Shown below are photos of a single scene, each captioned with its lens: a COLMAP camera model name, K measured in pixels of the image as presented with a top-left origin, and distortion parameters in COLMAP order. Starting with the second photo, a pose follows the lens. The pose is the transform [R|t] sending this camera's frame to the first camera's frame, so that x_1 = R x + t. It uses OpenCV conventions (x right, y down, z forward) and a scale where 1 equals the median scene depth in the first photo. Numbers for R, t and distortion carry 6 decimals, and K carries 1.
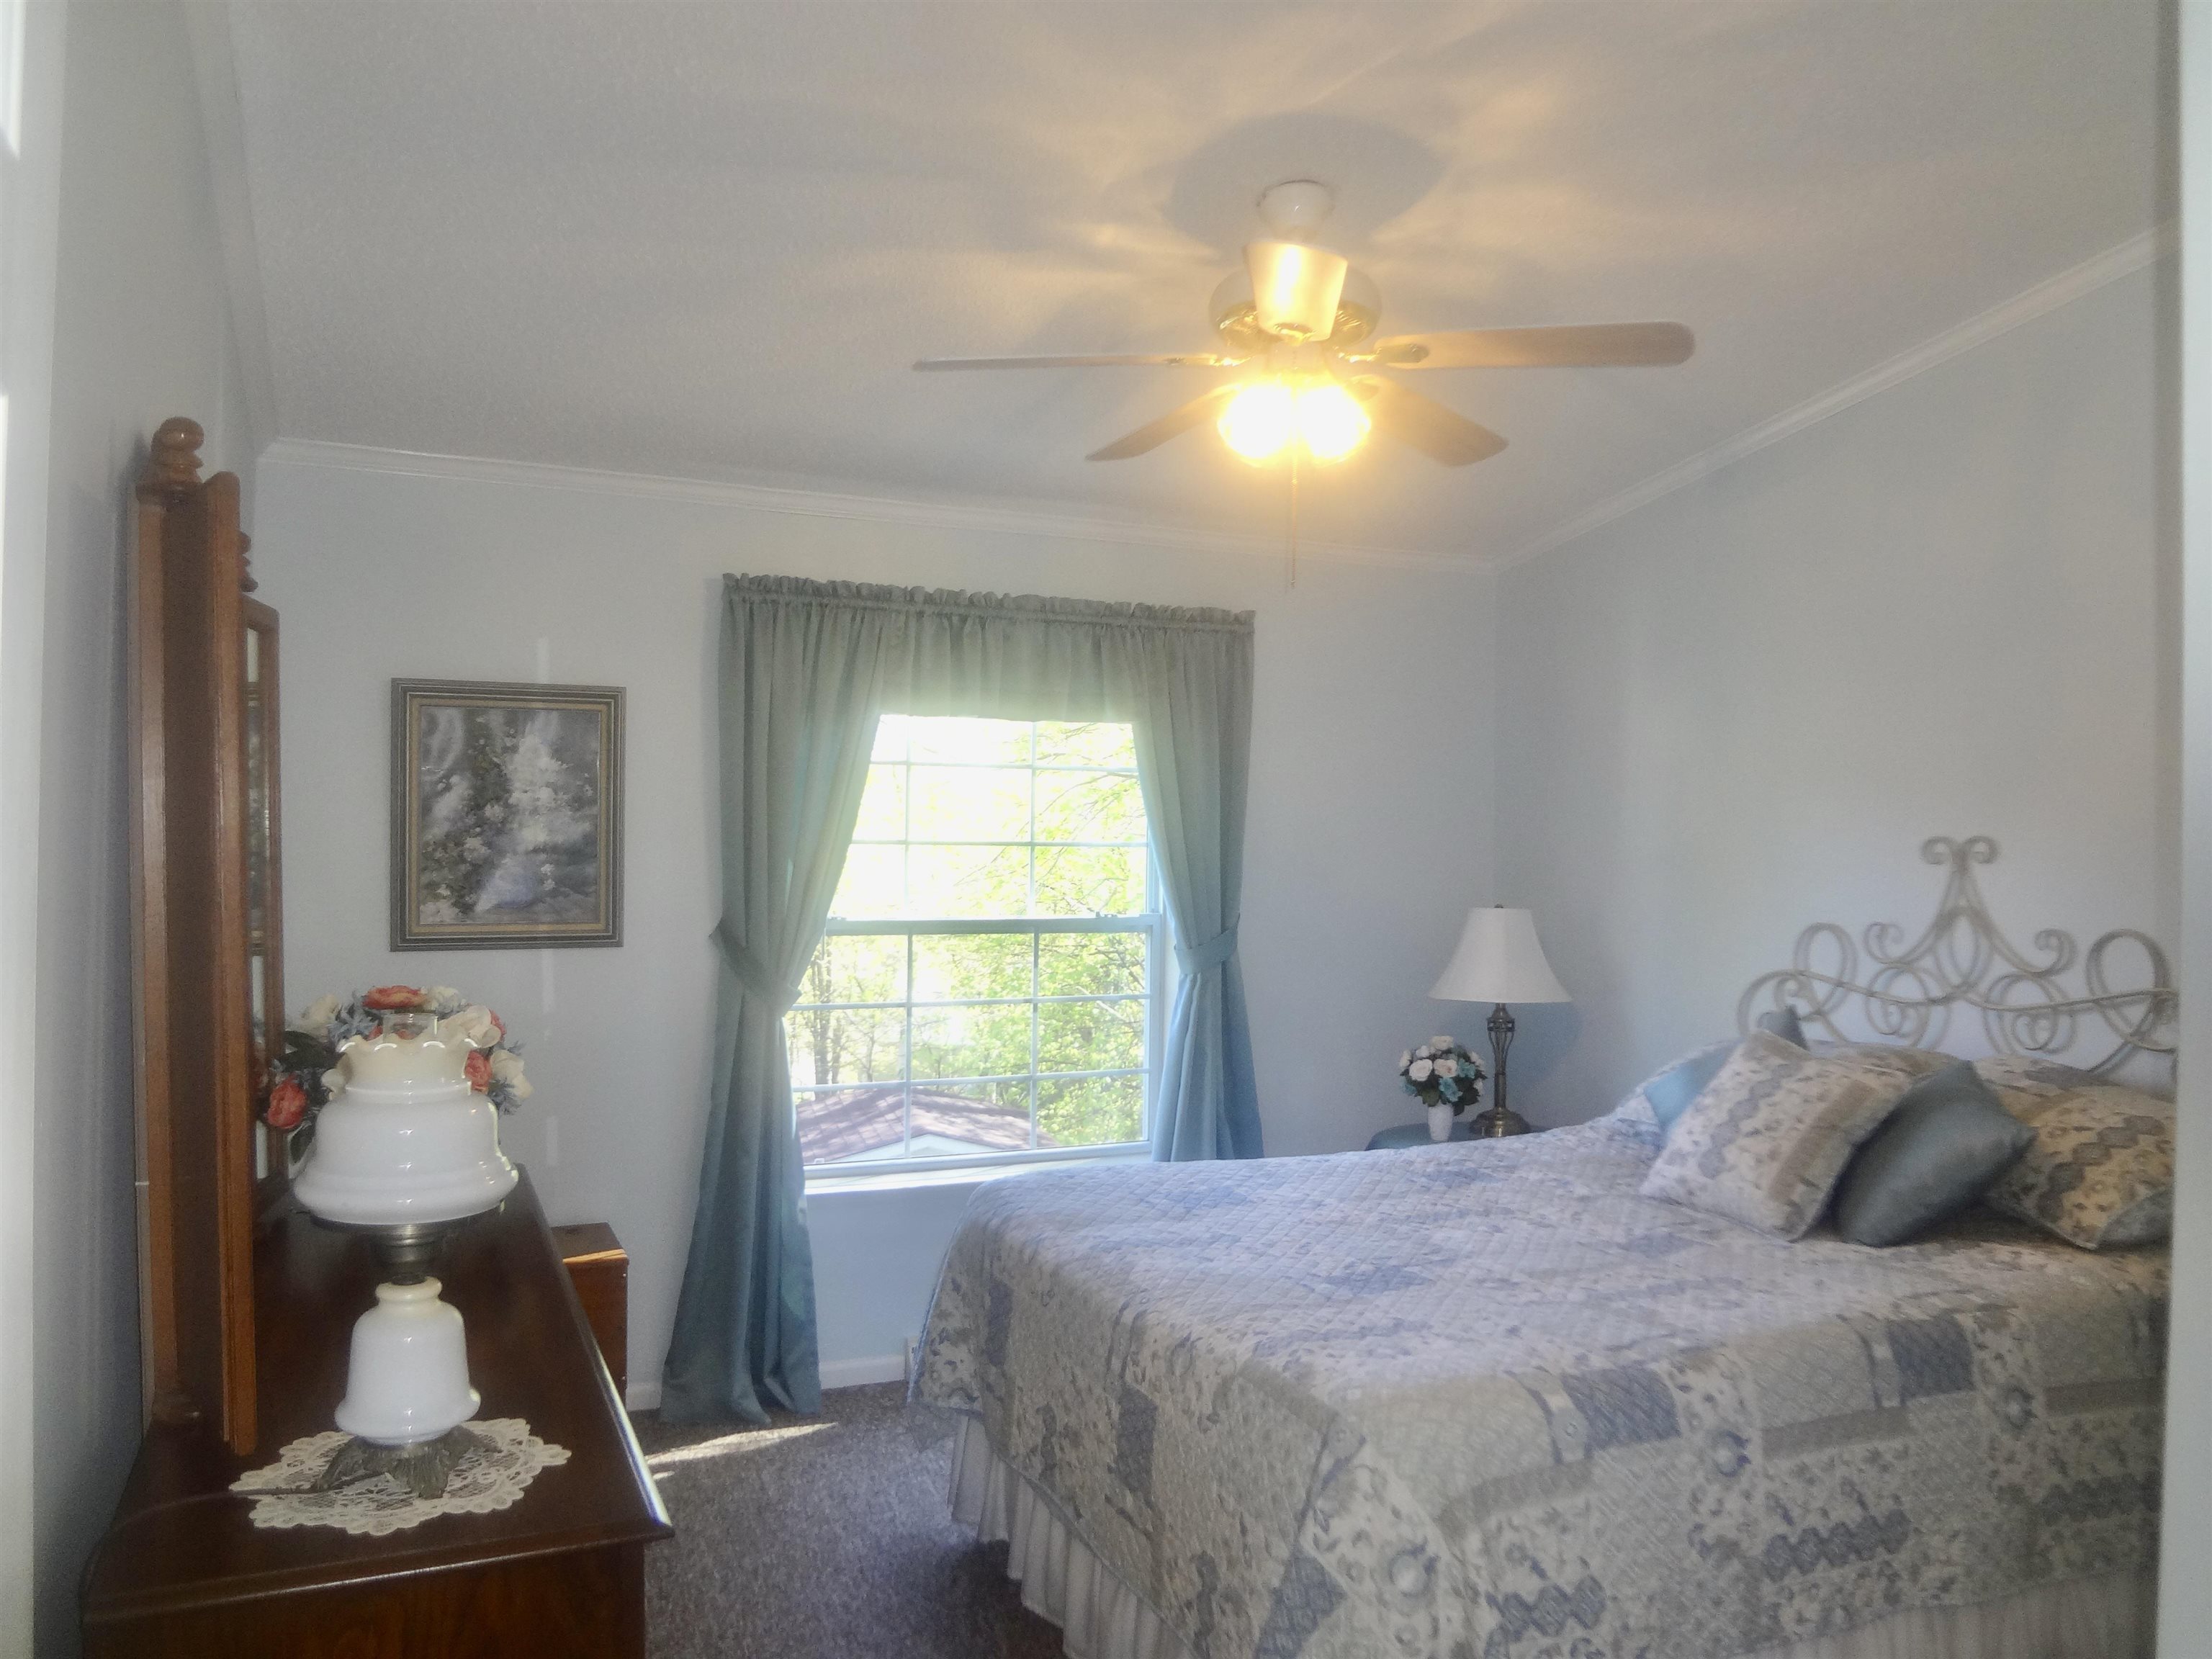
lens RADIAL K [[1634.1, 0, 1100.1], [0, 1634.1, 839.3], [0, 0, 1]] dist [-0.069885, 0.035930]
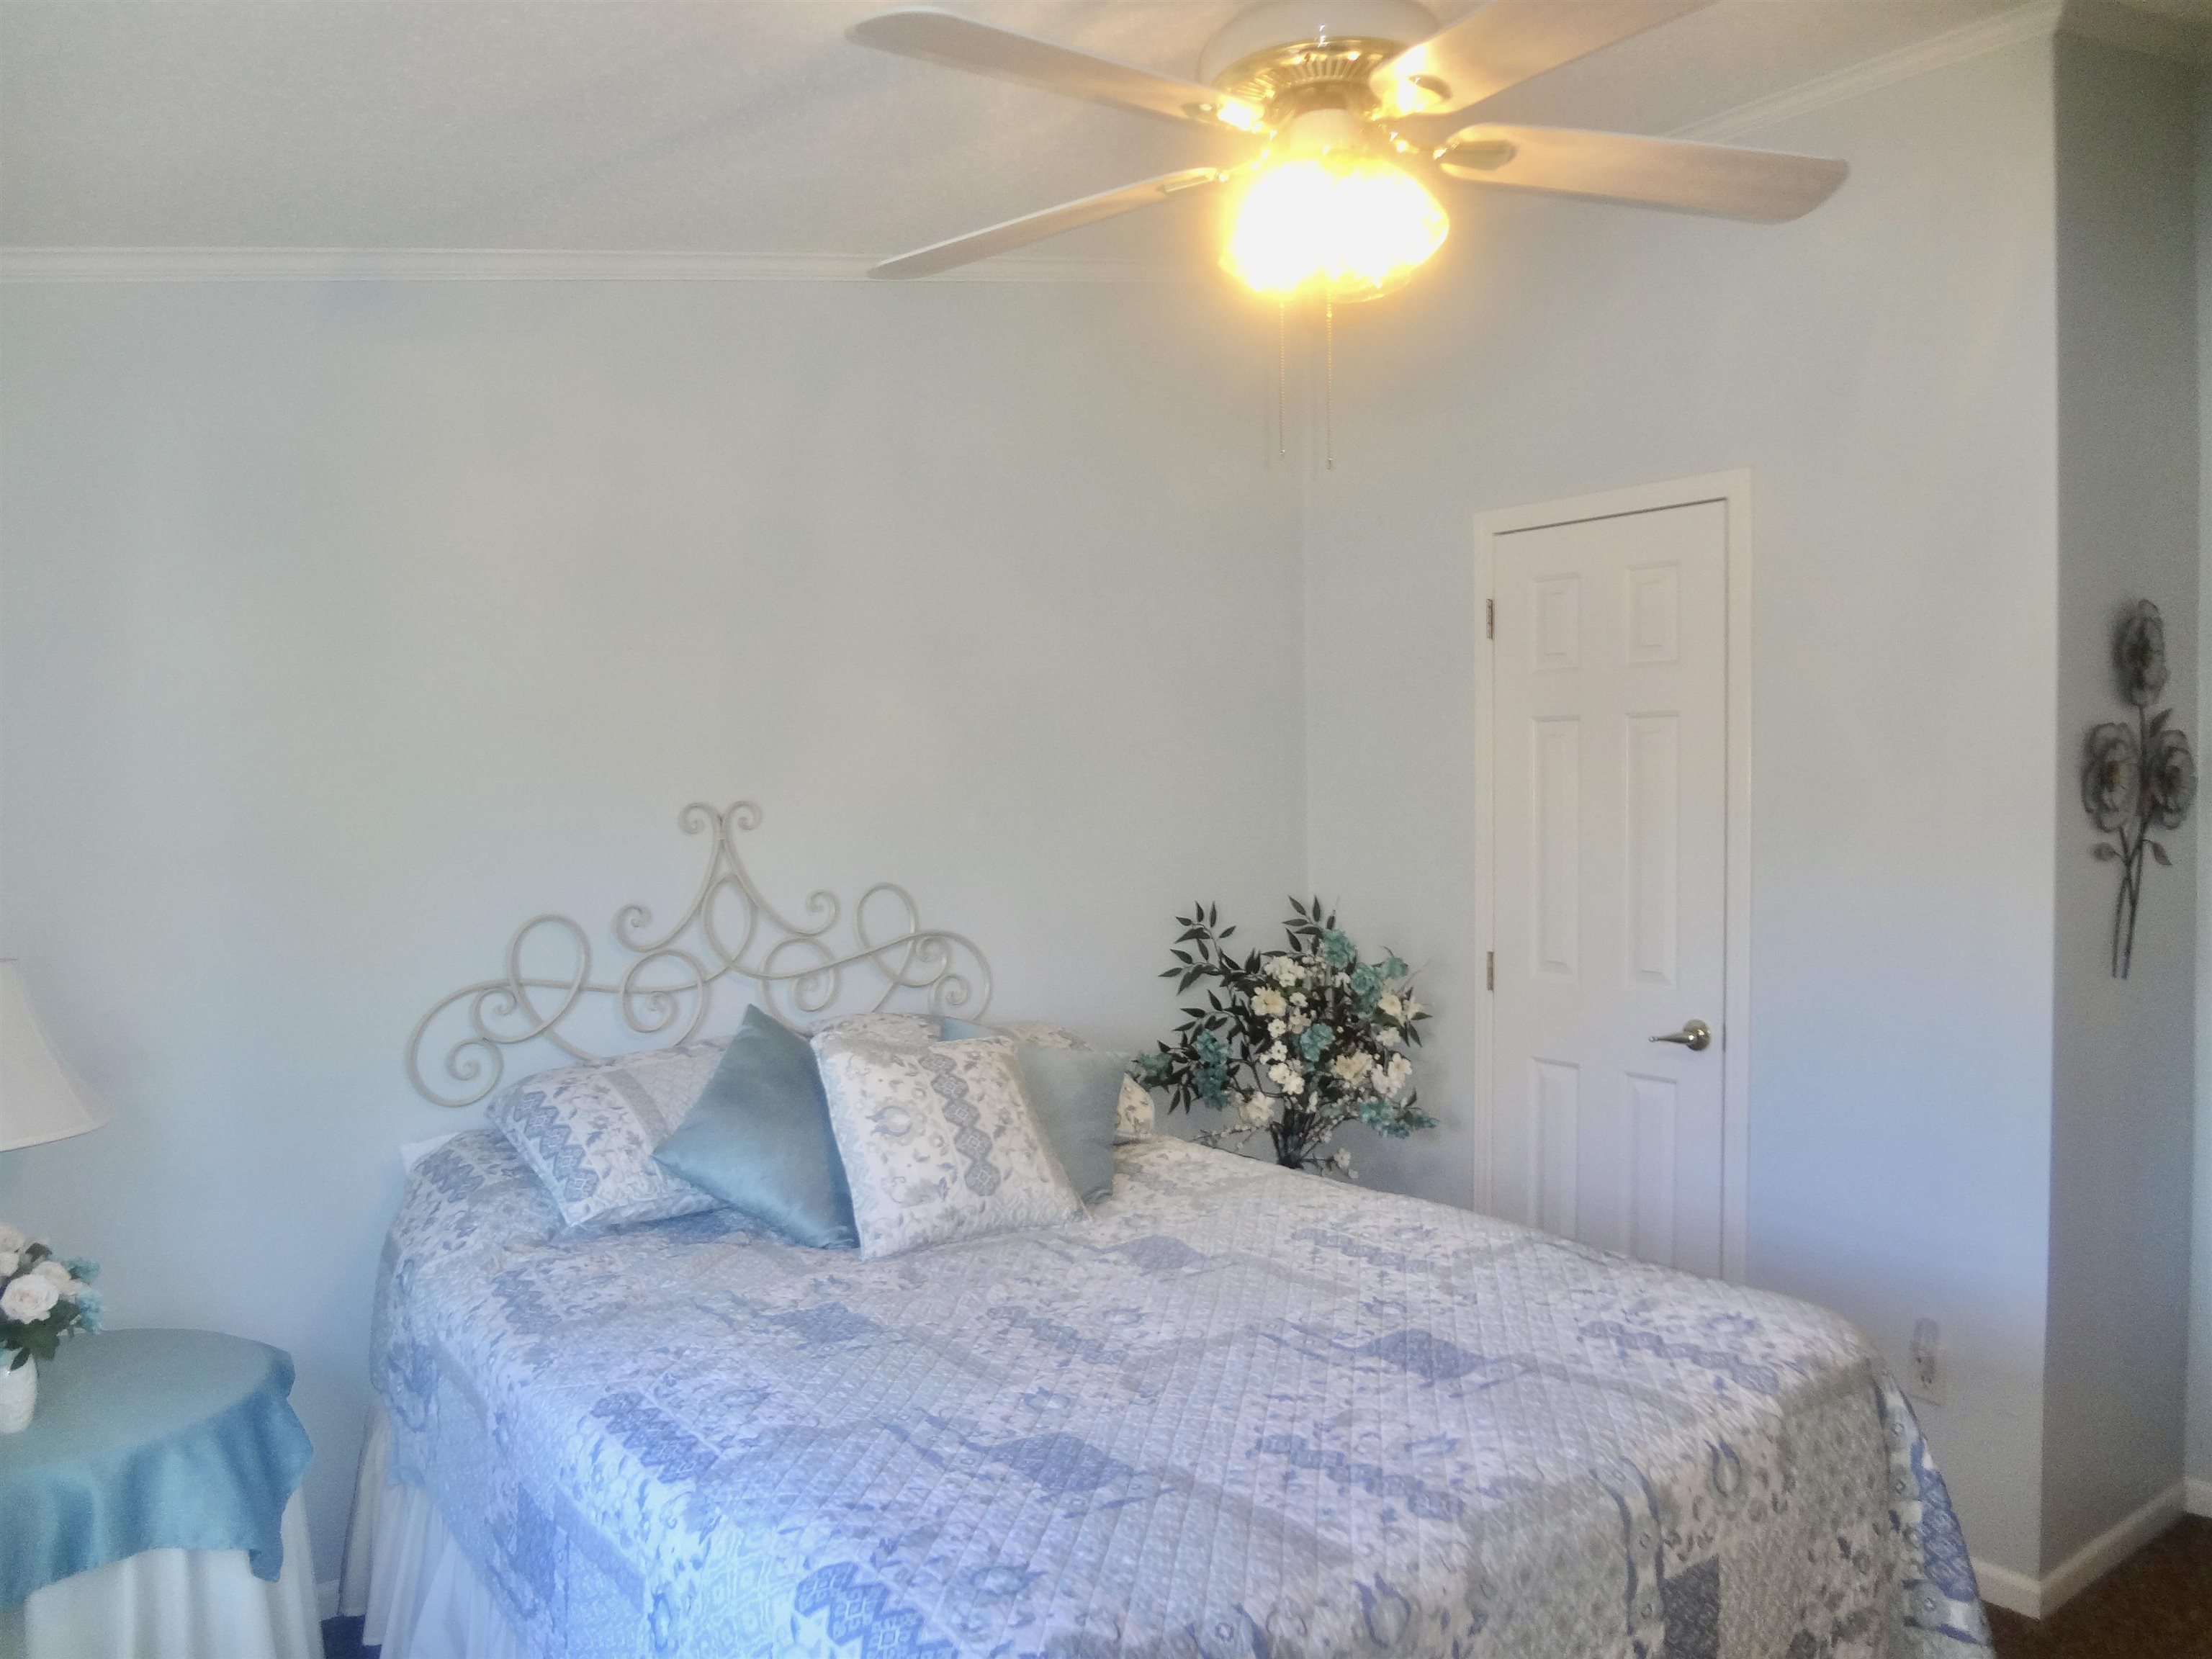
lens RADIAL K [[1634.1, 0, 1100.1], [0, 1634.1, 839.3], [0, 0, 1]] dist [-0.069885, 0.035930]
pose [[-0.214616, -0.041078, 0.975834, -0.437432], [0.013957, 0.998884, 0.045118, -0.020110], [-0.976599, 0.023303, -0.213803, 1.001024]]
